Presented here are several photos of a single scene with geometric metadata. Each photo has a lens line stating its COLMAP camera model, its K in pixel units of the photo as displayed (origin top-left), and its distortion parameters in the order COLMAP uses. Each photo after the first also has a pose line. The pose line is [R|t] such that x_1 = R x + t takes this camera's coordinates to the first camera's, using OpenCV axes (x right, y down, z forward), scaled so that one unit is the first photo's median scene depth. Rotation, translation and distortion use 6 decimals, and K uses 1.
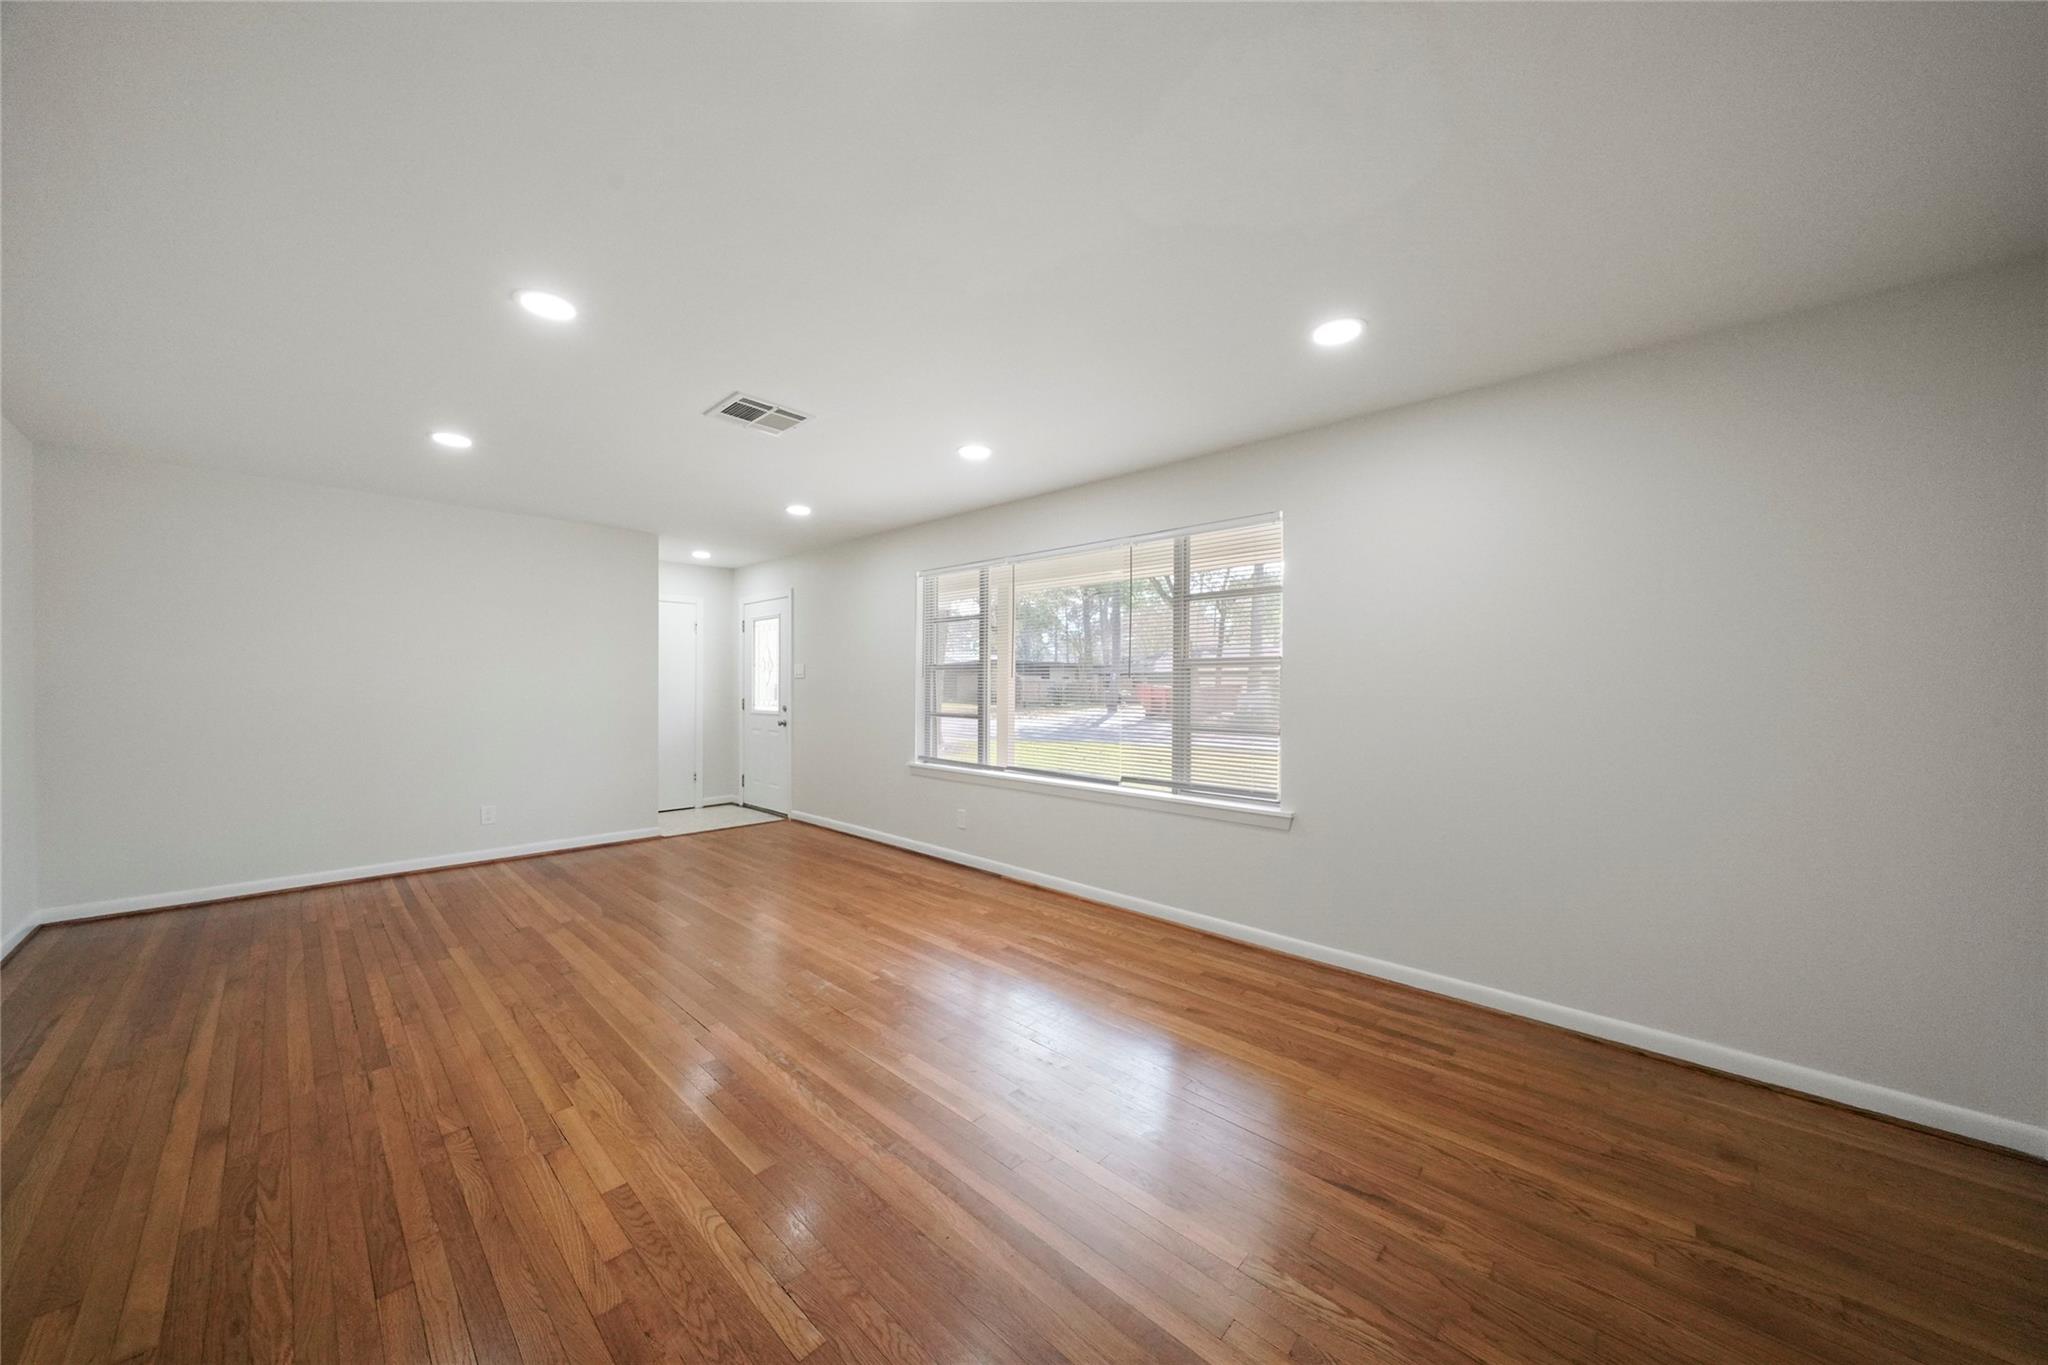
lens RADIAL K [[699.2, 0, 1024.0], [0, 699.2, 682.5], [0, 0, 1]] dist [-0.001529, -0.000093]
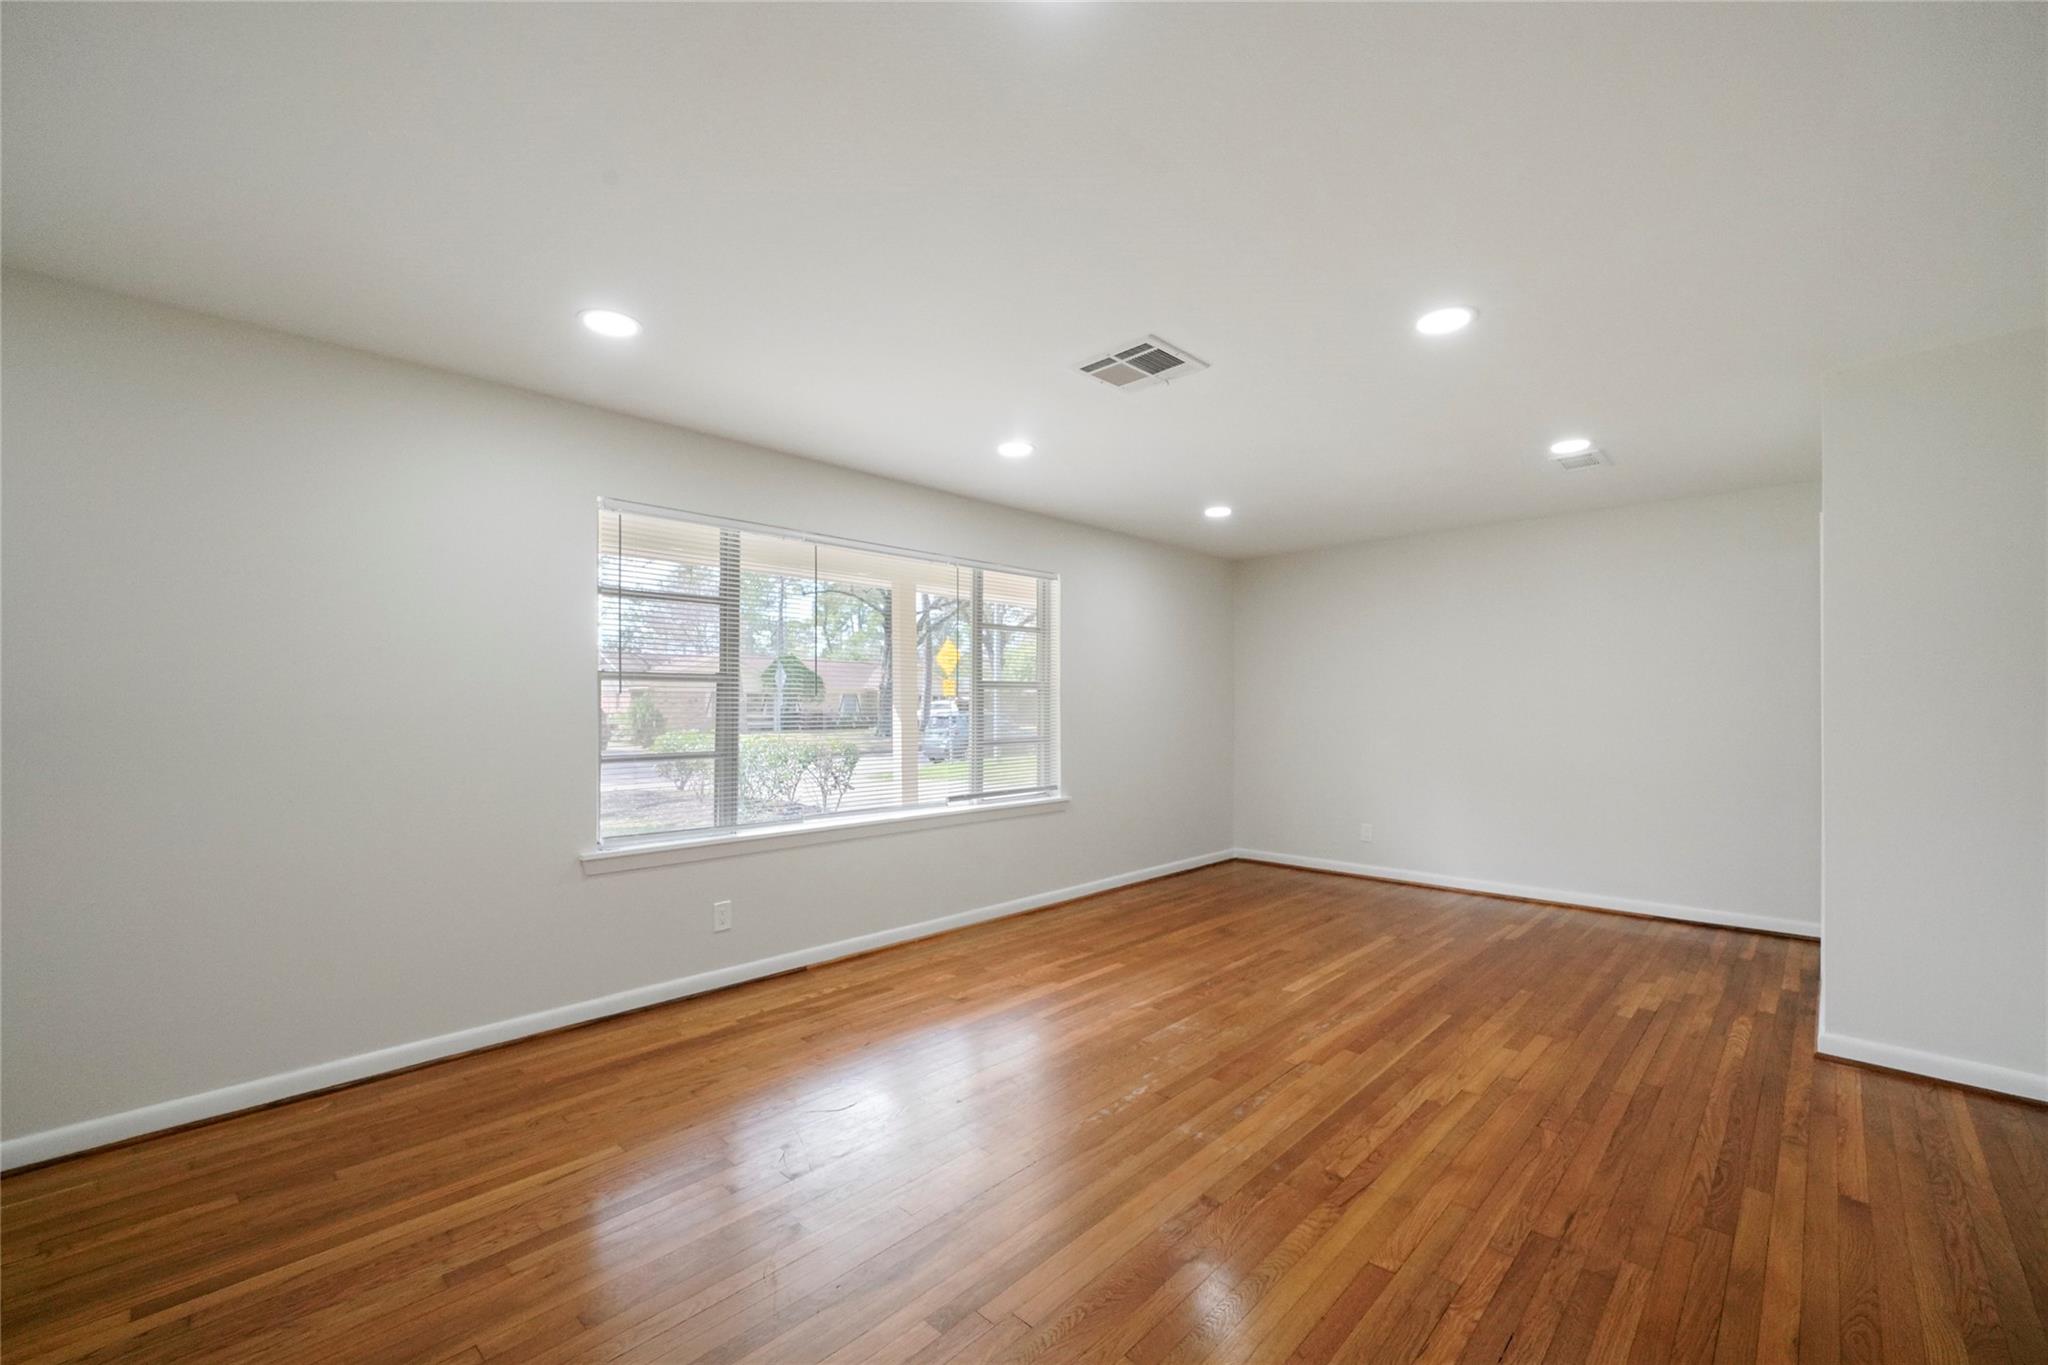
lens RADIAL K [[826.7, 0, 1021.8], [0, 826.7, 699.2], [0, 0, 1]] dist [0.001828, 0.000227]
pose [[0.021257, 0.001059, 0.999773, -1.132409], [-0.001410, 0.999998, -0.001029, -0.003522], [-0.999773, -0.001388, 0.021259, 0.961222]]
